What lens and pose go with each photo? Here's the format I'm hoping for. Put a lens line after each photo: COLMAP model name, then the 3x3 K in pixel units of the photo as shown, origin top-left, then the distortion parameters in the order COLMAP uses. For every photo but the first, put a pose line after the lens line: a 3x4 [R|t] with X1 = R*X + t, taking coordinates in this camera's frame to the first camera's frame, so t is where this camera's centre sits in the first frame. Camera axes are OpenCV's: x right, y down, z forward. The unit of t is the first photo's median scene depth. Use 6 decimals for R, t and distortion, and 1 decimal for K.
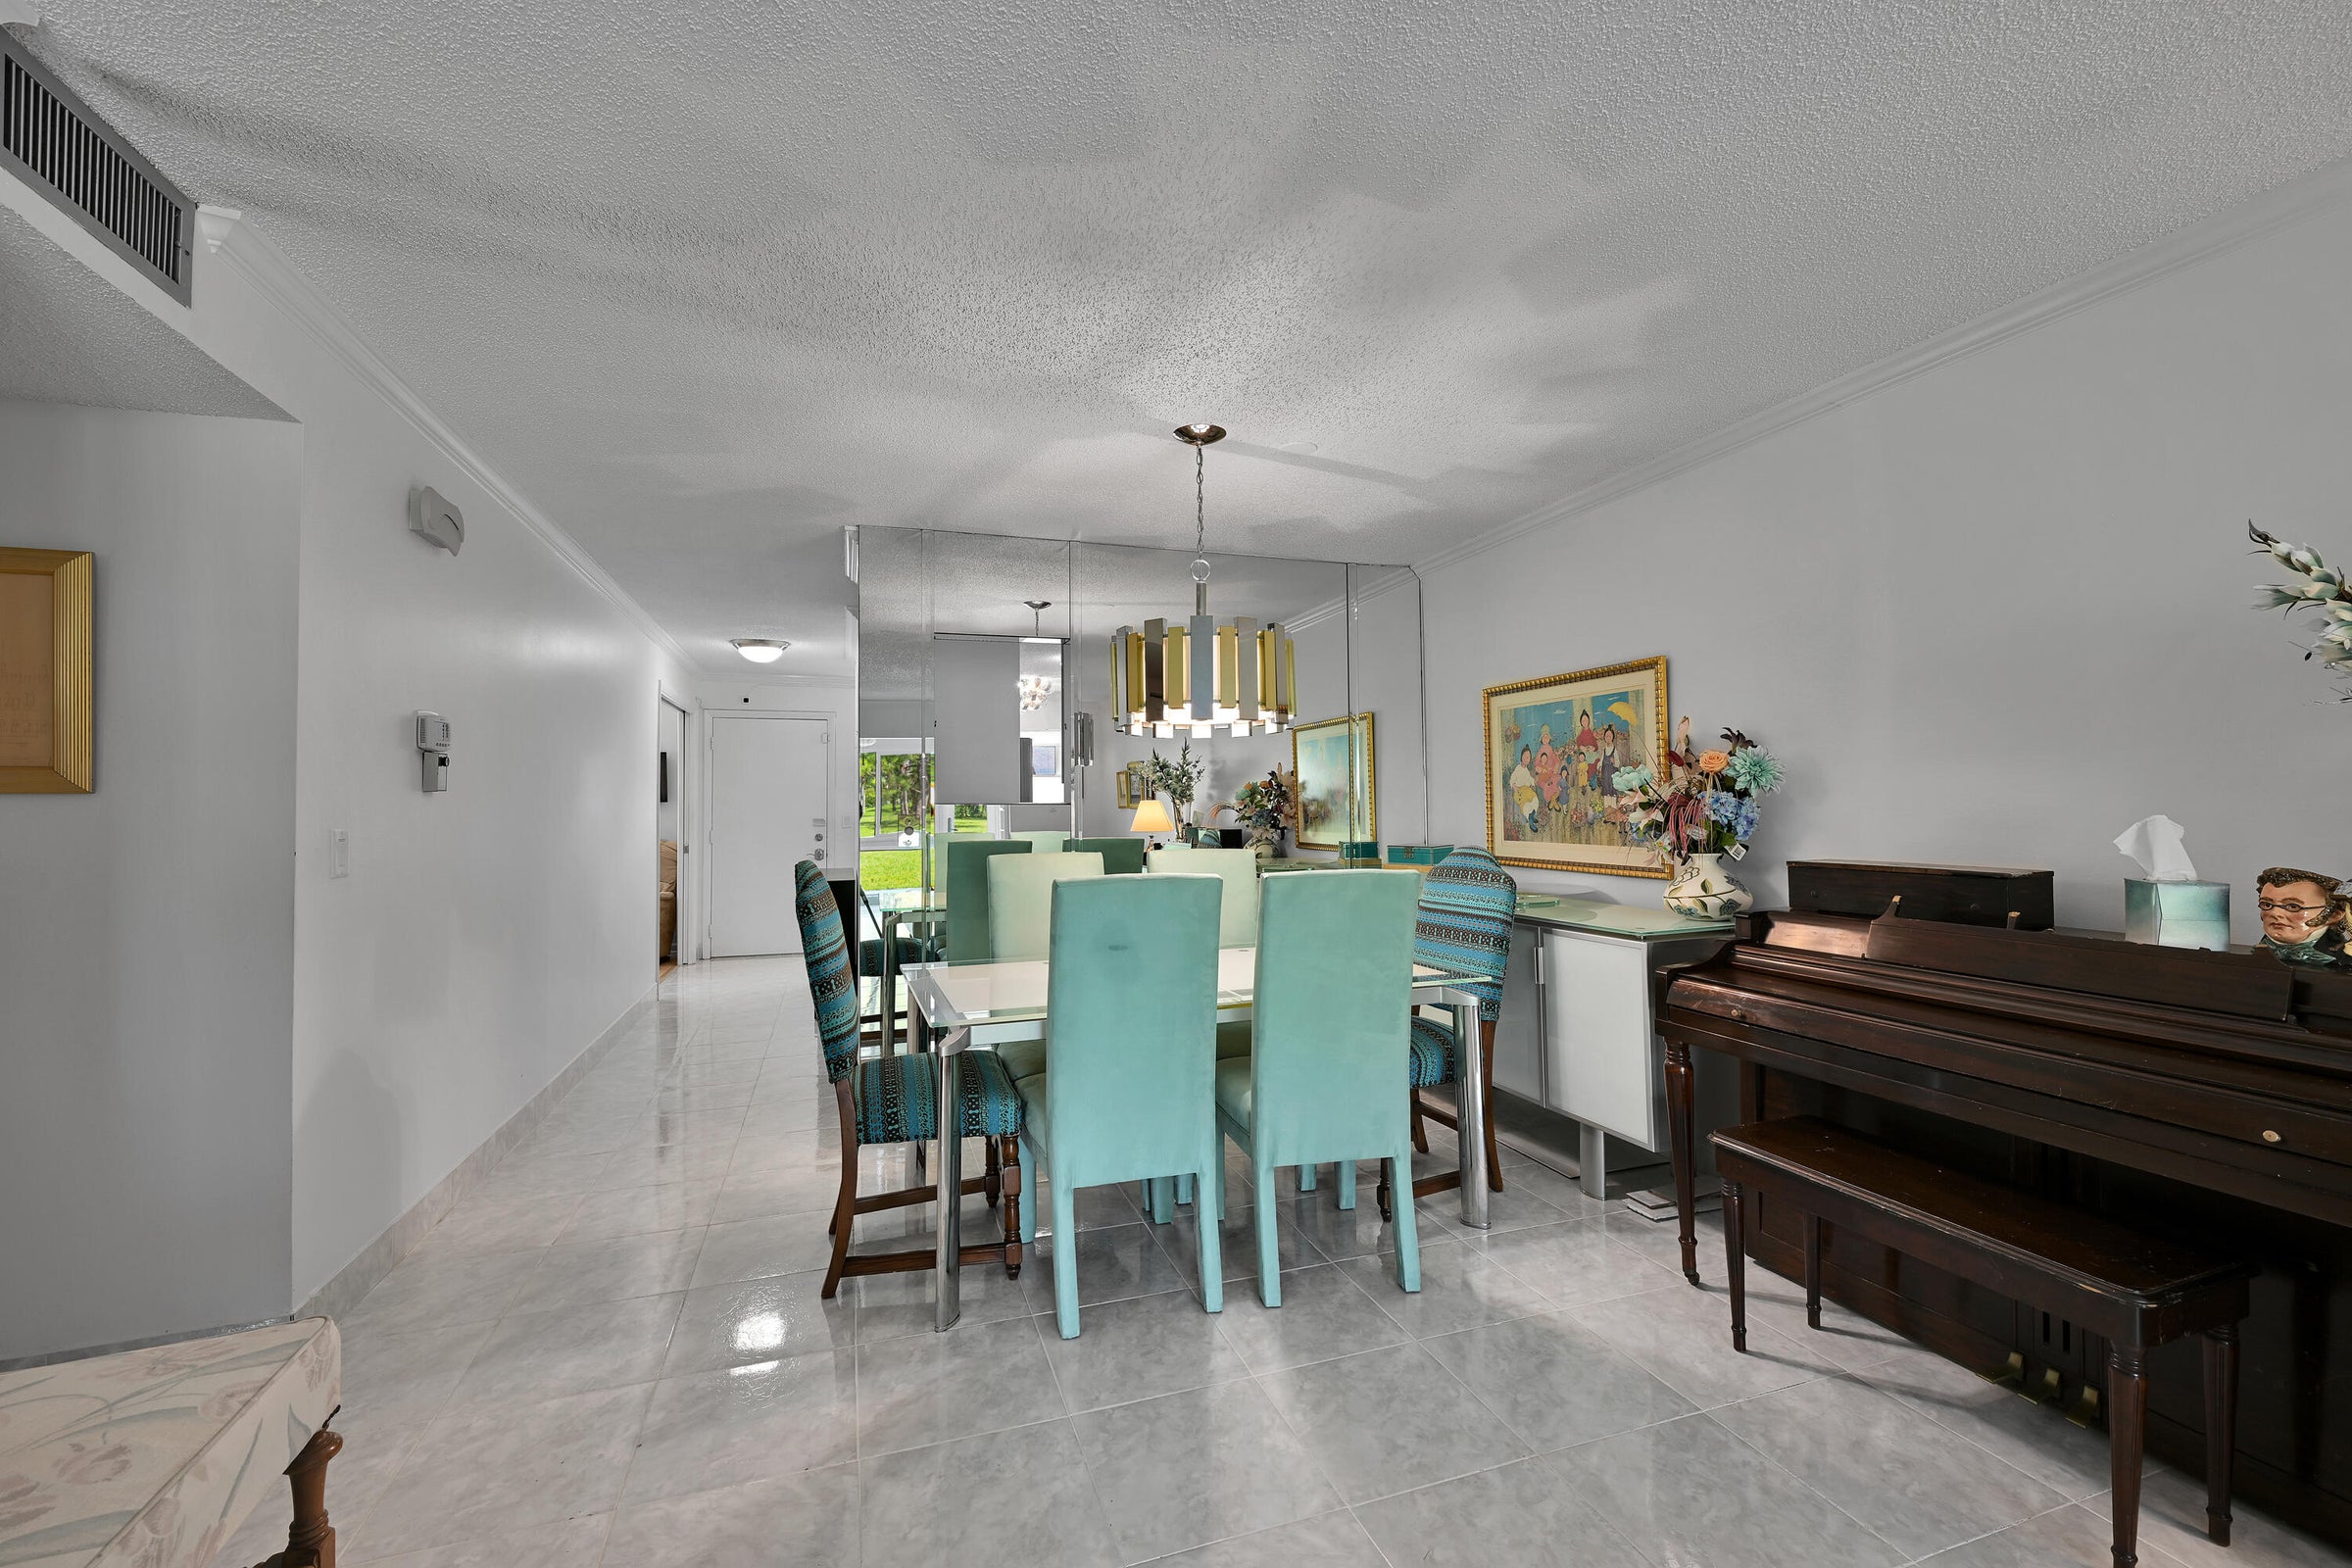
lens RADIAL K [[964.5, 0, 1168.8], [0, 964.5, 781.2], [0, 0, 1]] dist [0.000850, 0.000387]
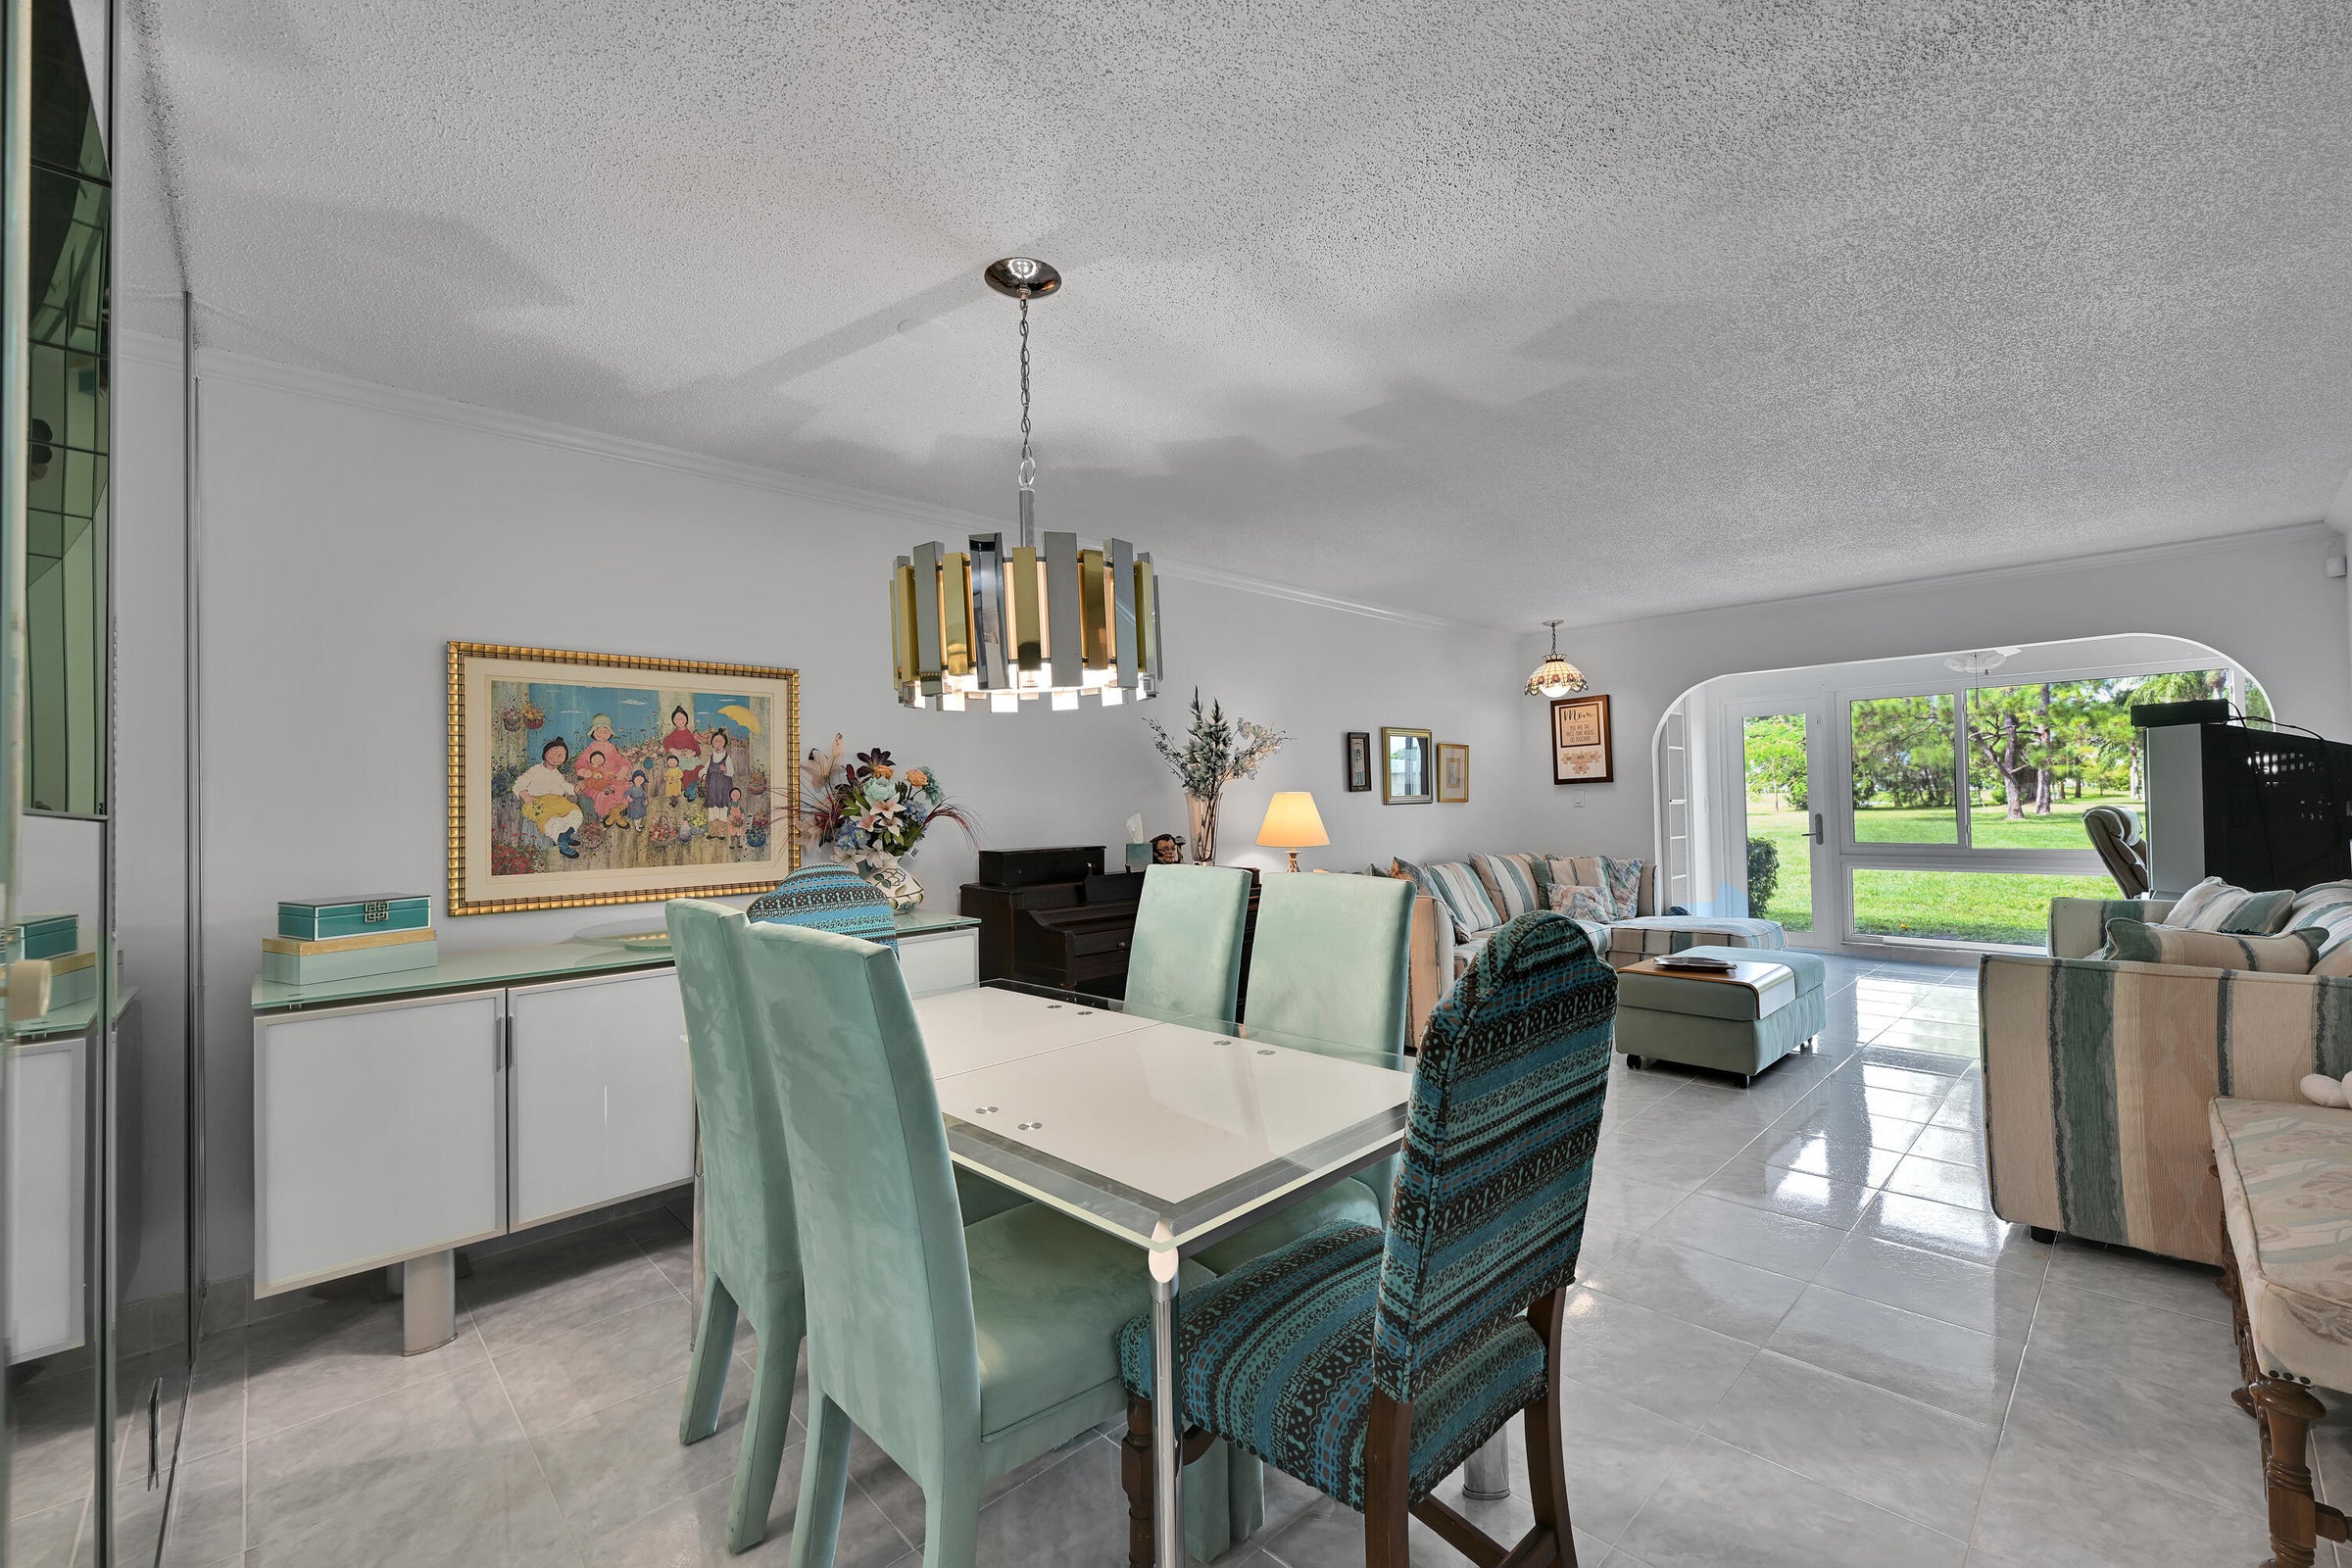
lens RADIAL K [[964.5, 0, 1168.8], [0, 964.5, 781.2], [0, 0, 1]] dist [0.000850, 0.000387]
pose [[-0.427042, 0.043681, 0.903176, -0.519695], [0.004701, 0.998926, -0.046089, 0.033157], [-0.904220, -0.015437, -0.426789, 0.980534]]
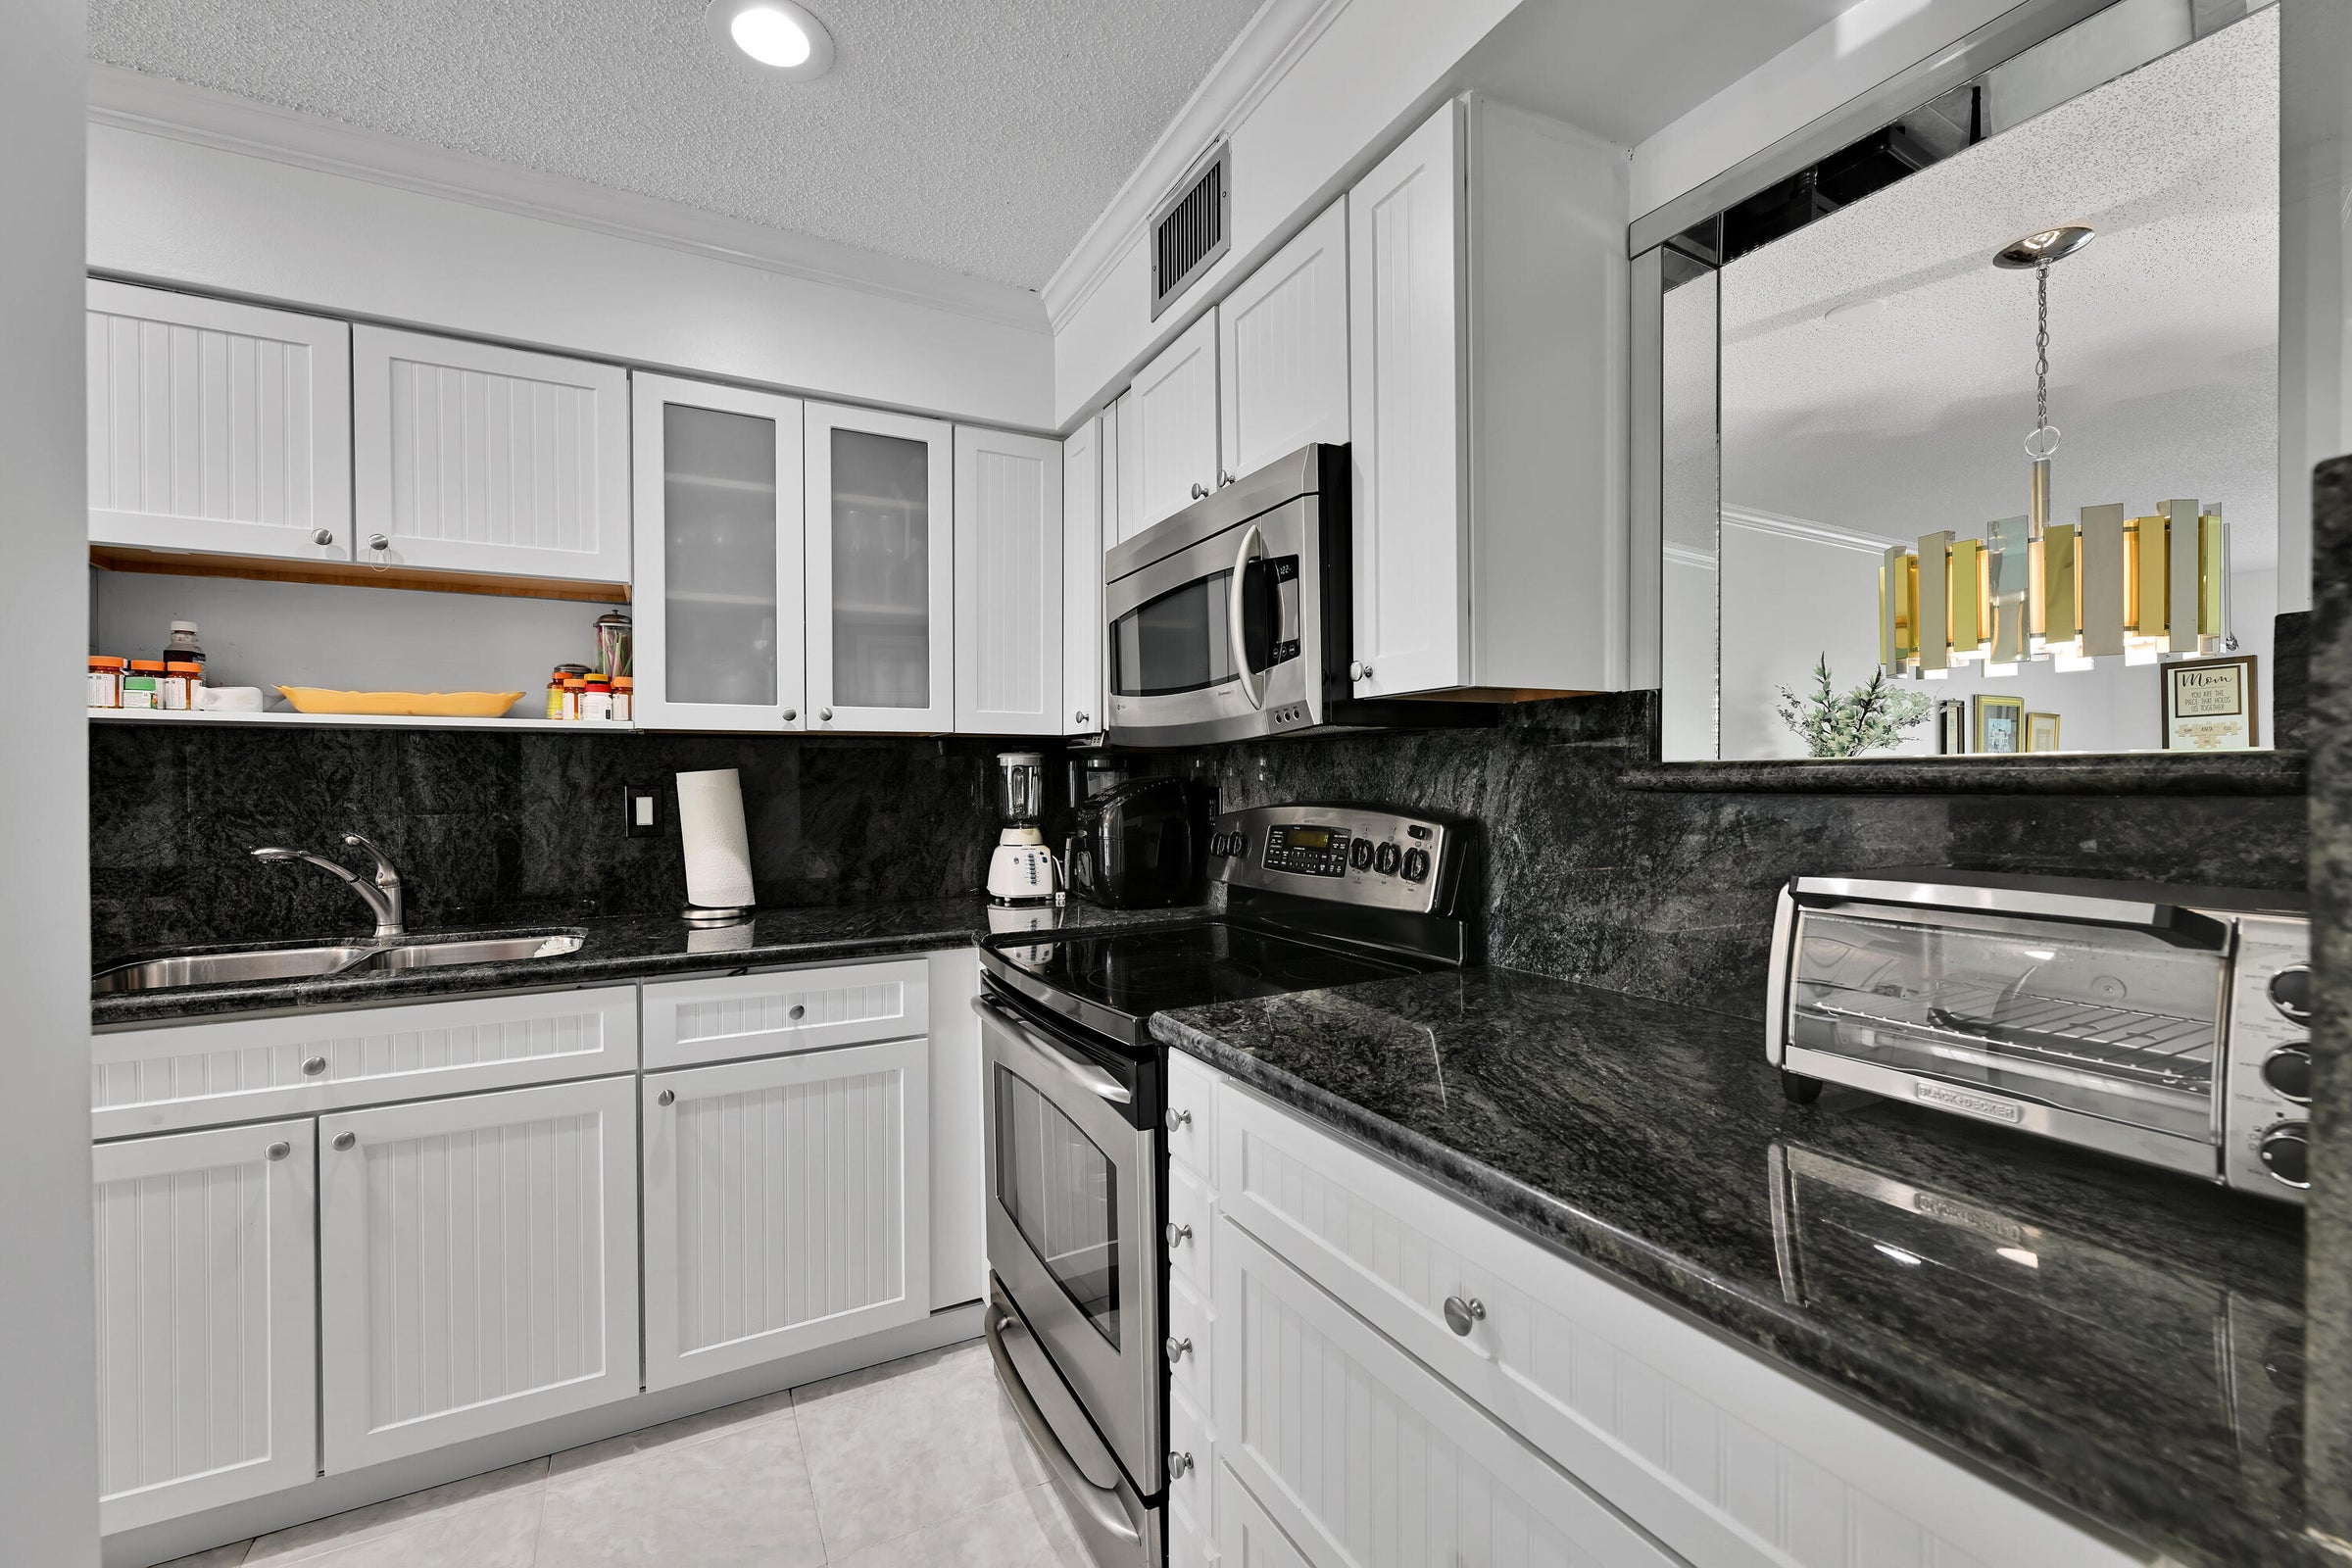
lens RADIAL K [[964.5, 0, 1168.8], [0, 964.5, 781.2], [0, 0, 1]] dist [0.000850, 0.000387]
pose [[-0.174819, 0.008534, 0.984564, -0.446580], [-0.018169, 0.999764, -0.011891, 0.040485], [-0.984433, -0.019967, -0.174622, 1.430335]]
